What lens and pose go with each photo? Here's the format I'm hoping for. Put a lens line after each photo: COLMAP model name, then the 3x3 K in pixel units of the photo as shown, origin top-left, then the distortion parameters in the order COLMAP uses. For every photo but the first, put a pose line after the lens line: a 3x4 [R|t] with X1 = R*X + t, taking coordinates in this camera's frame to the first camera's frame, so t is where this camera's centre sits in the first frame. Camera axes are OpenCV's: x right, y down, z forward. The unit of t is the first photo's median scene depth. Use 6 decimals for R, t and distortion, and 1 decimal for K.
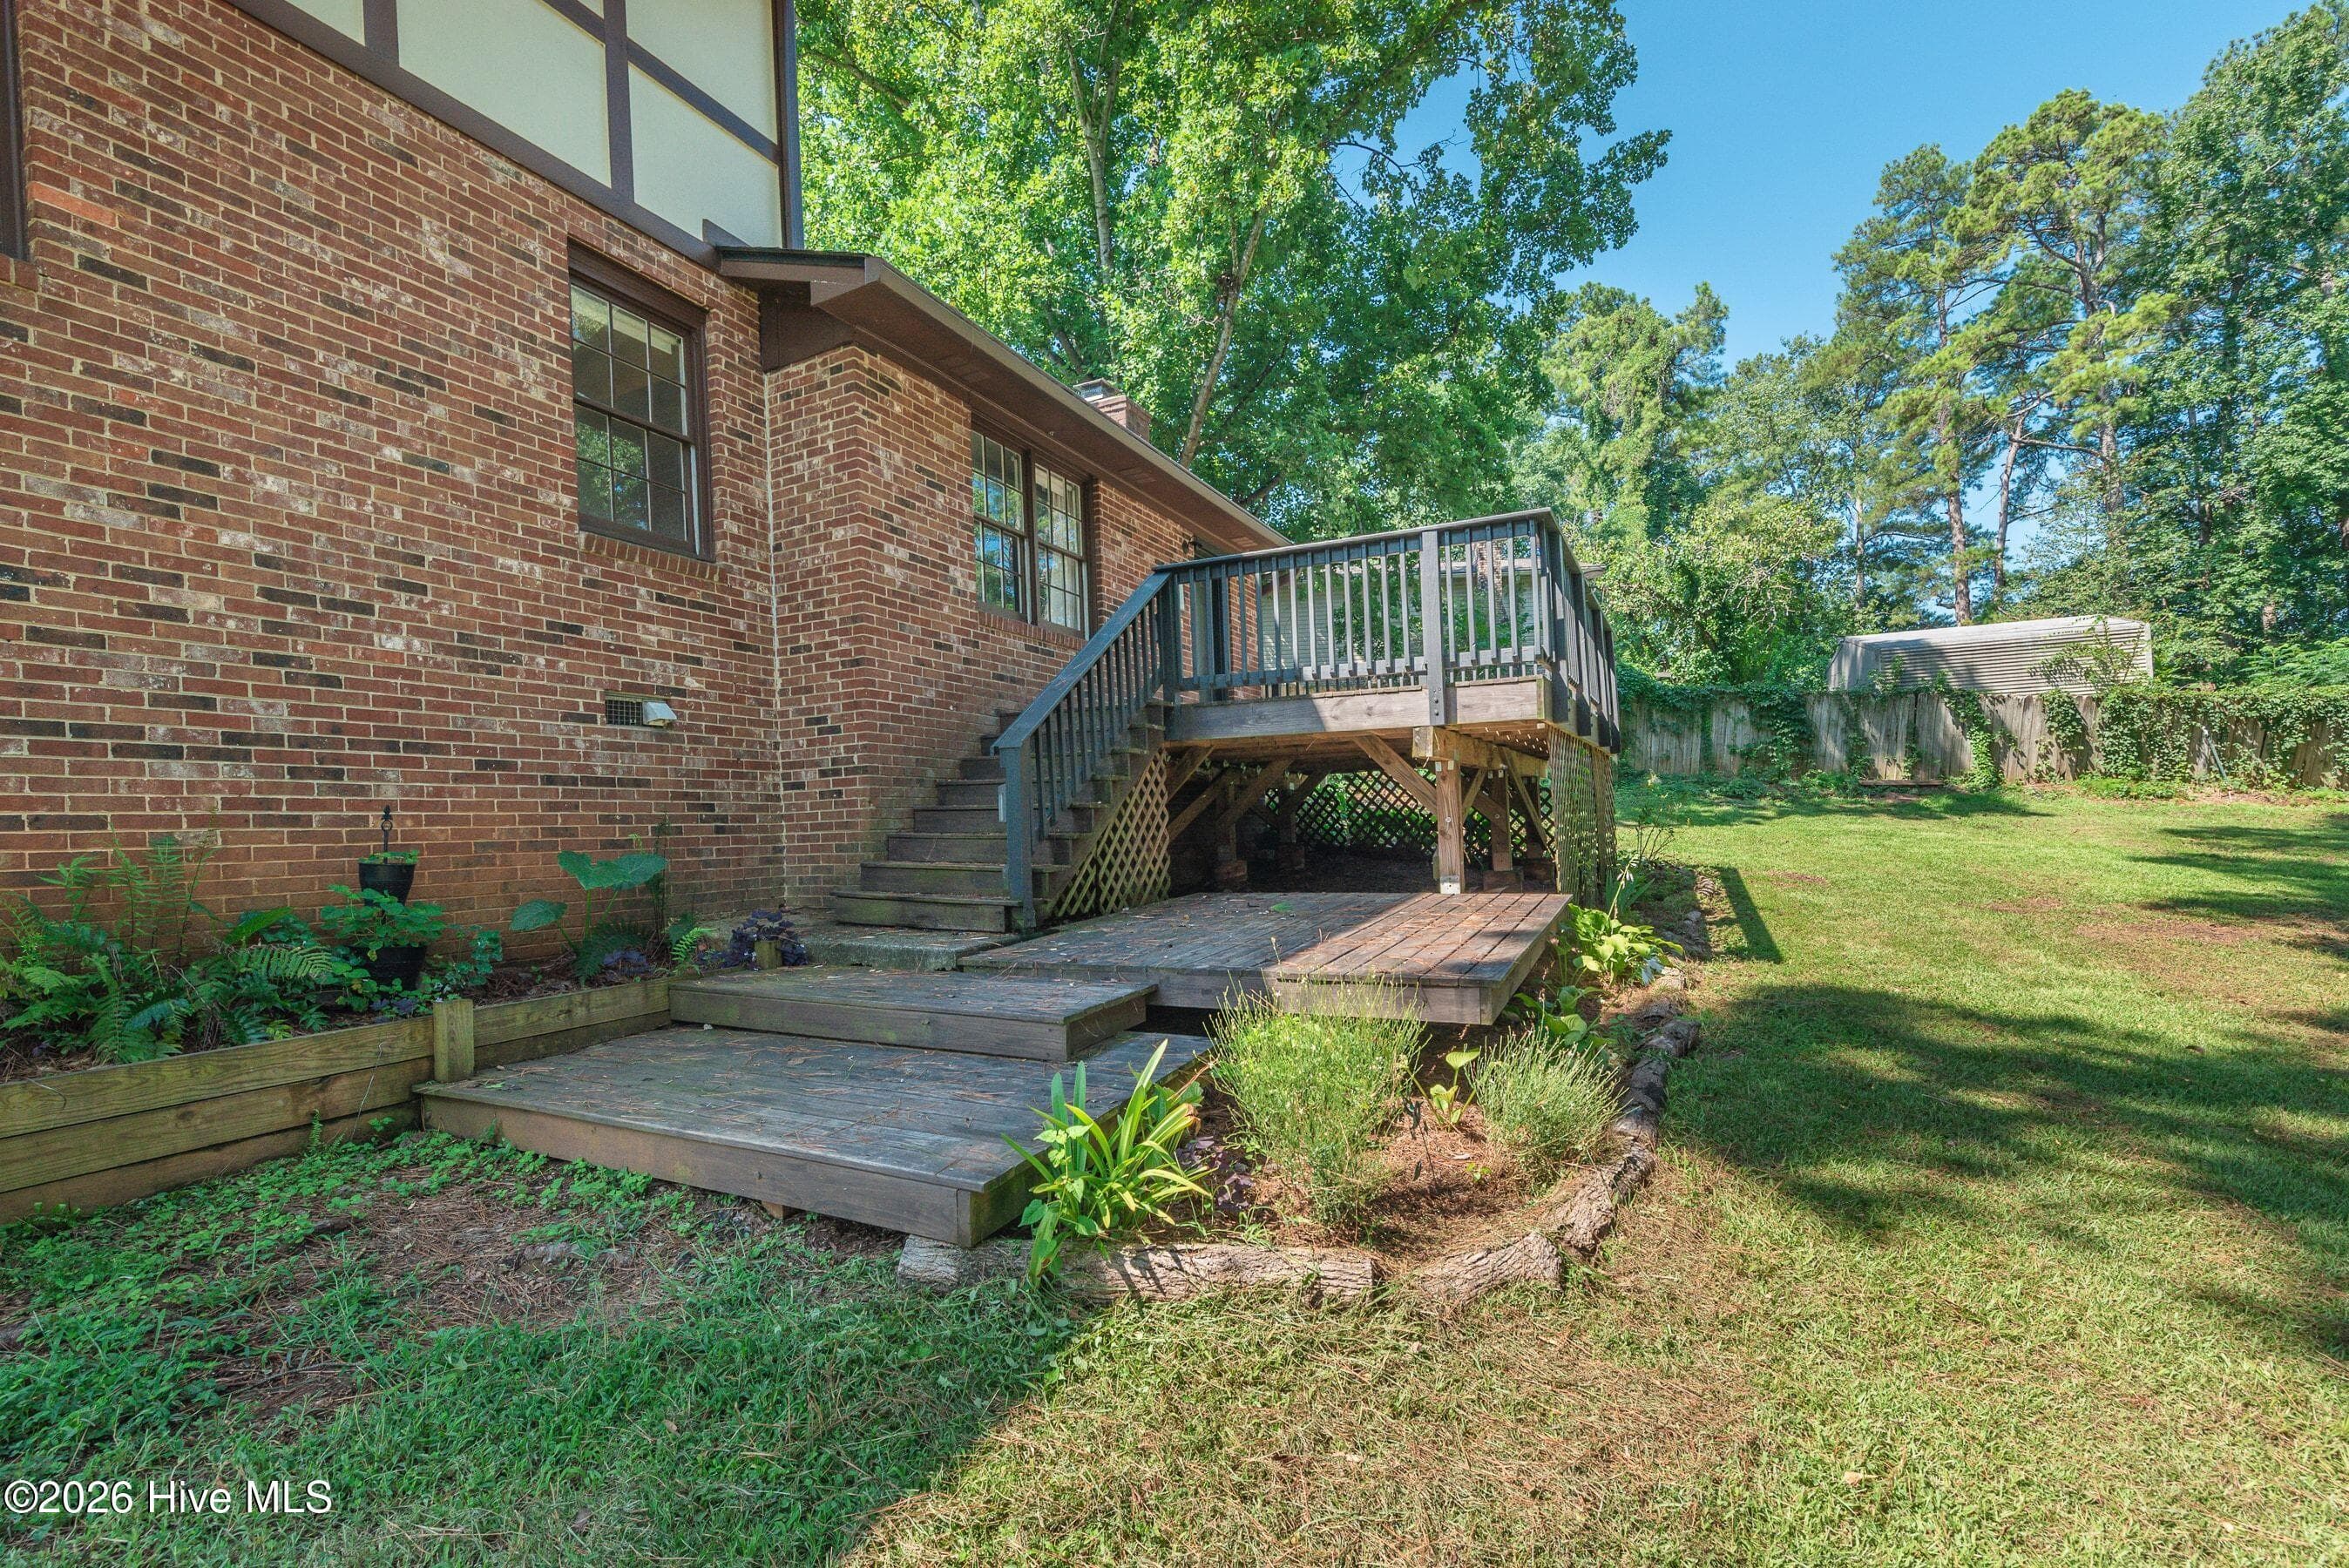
lens RADIAL K [[1011.9, 0, 1172.8], [0, 1011.9, 845.8], [0, 0, 1]] dist [0.003172, -0.000920]
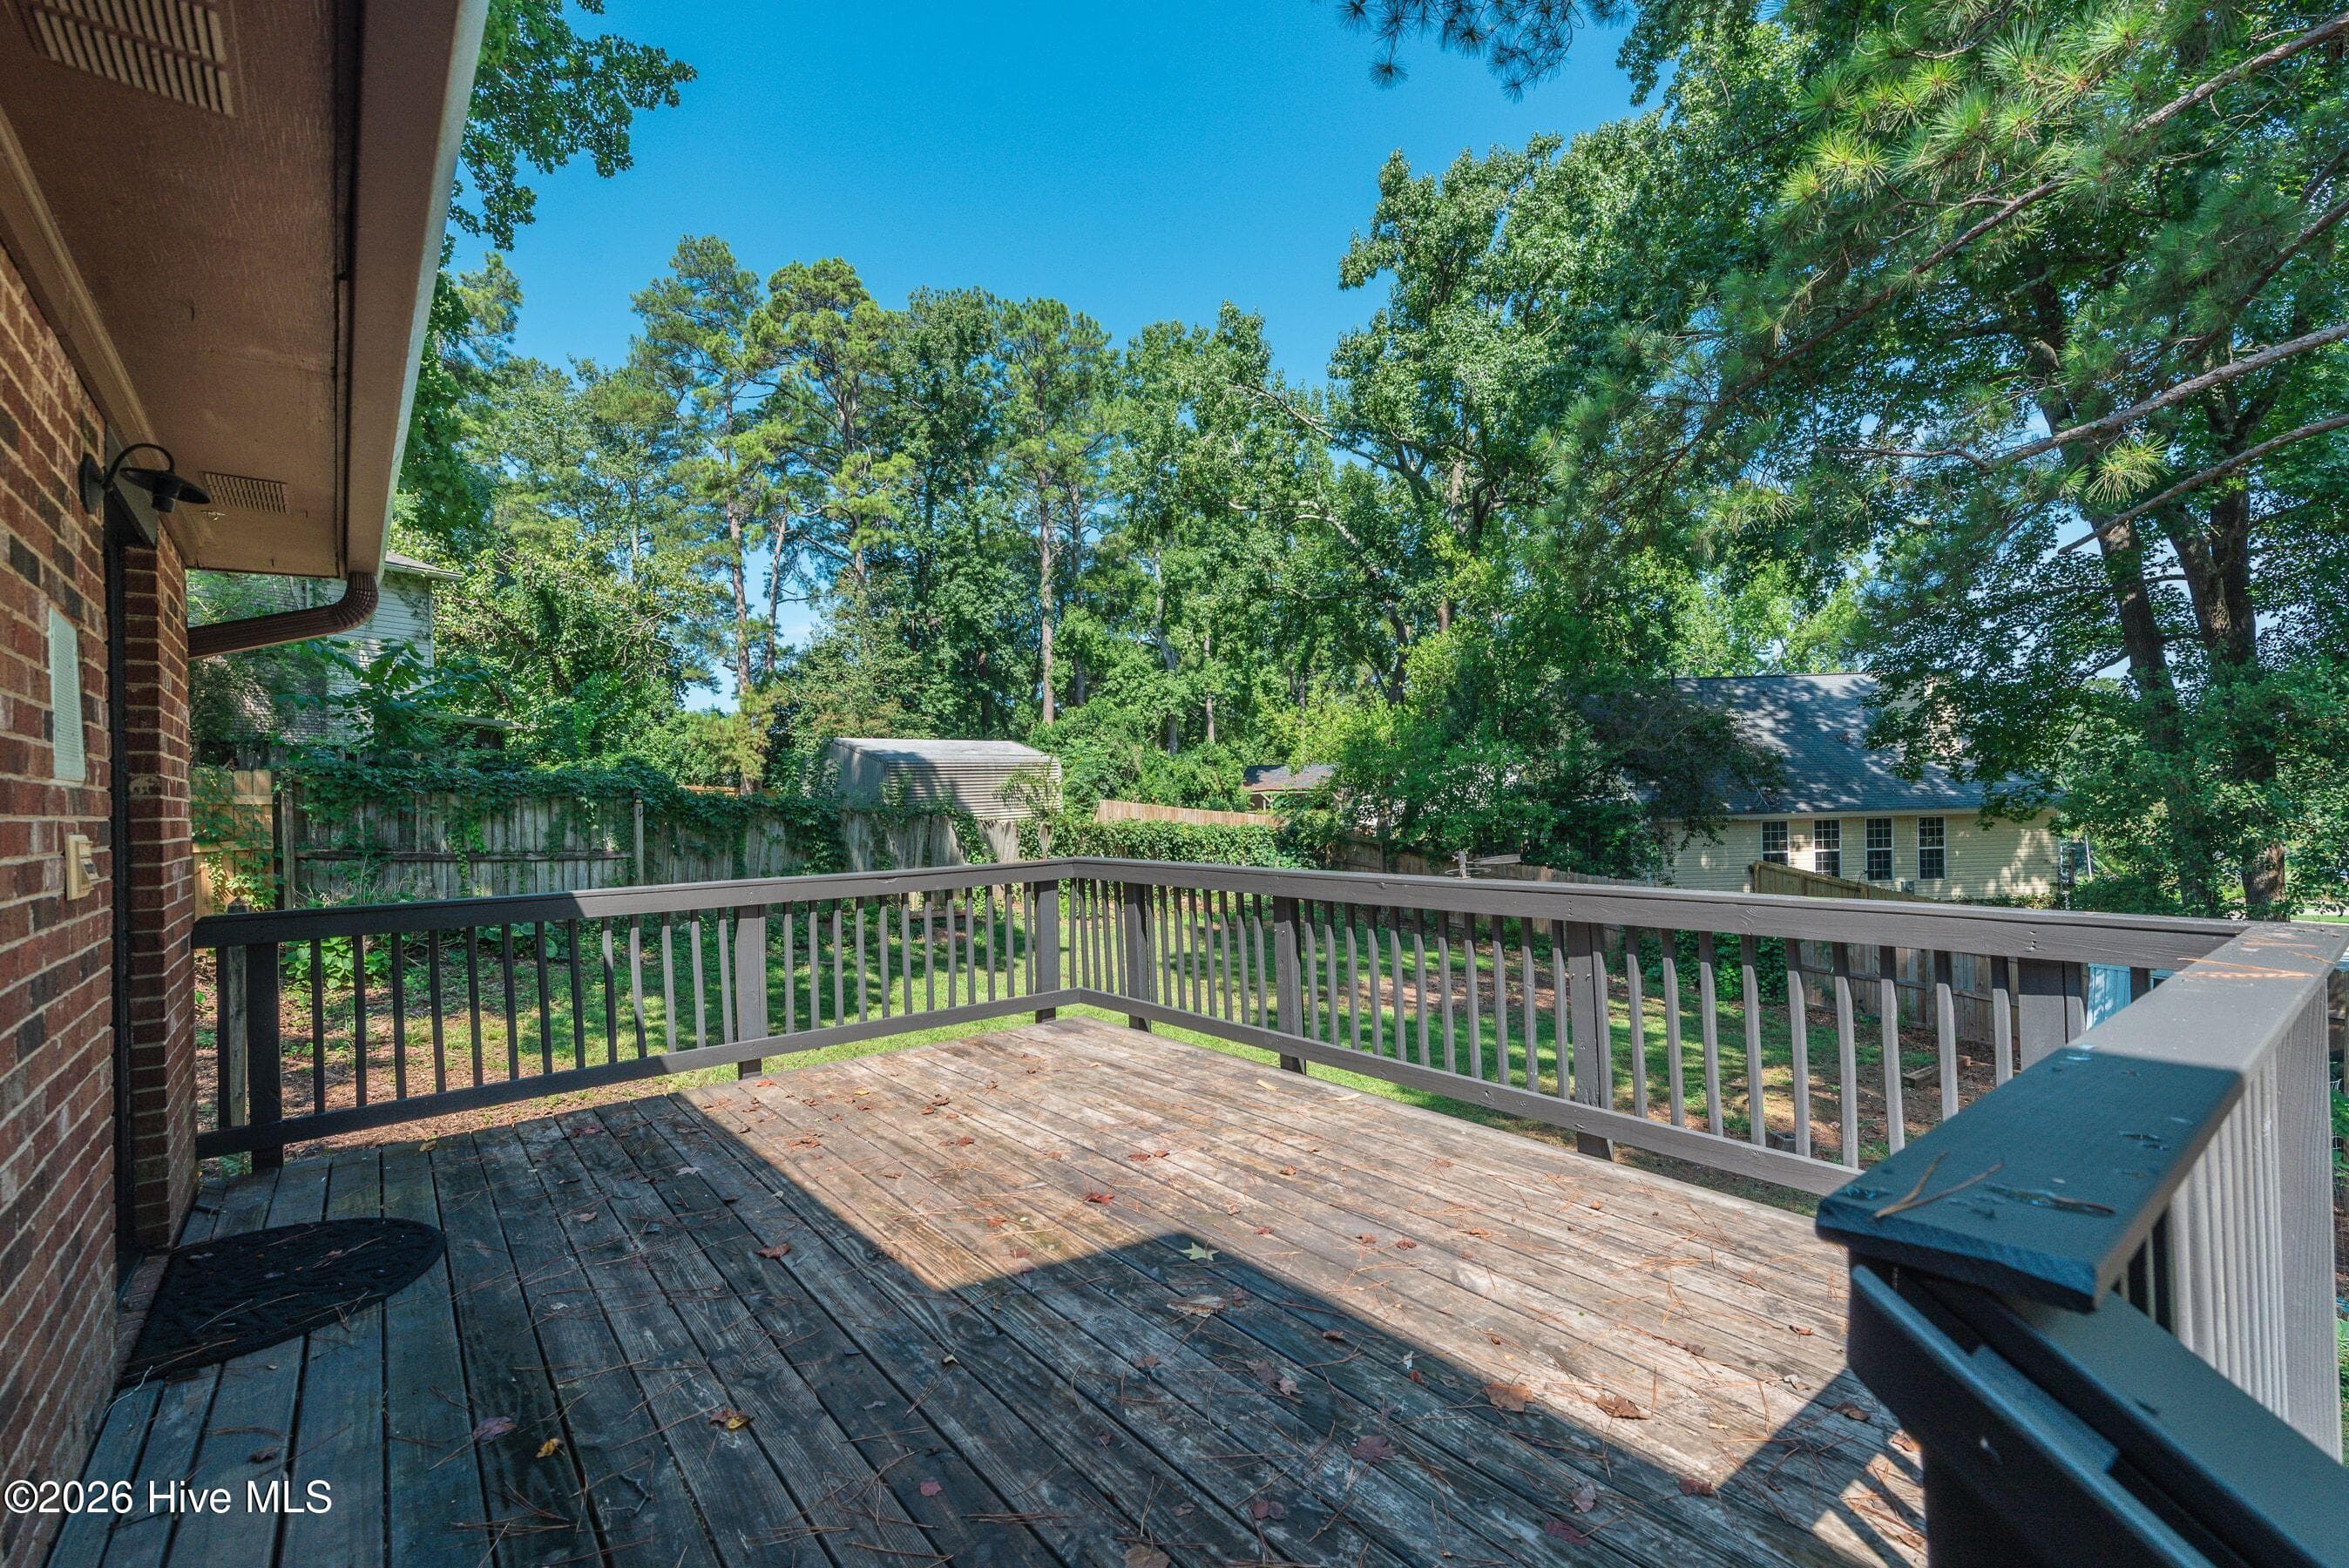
lens RADIAL K [[1011.9, 0, 1182.1], [0, 1011.9, 784.2], [0, 0, 1]] dist [0.003172, -0.000920]
pose [[0.397351, 0.037907, 0.916884, -0.026690], [0.027422, 0.998210, -0.053153, -0.067449], [-0.917257, 0.046263, 0.395600, 0.223942]]
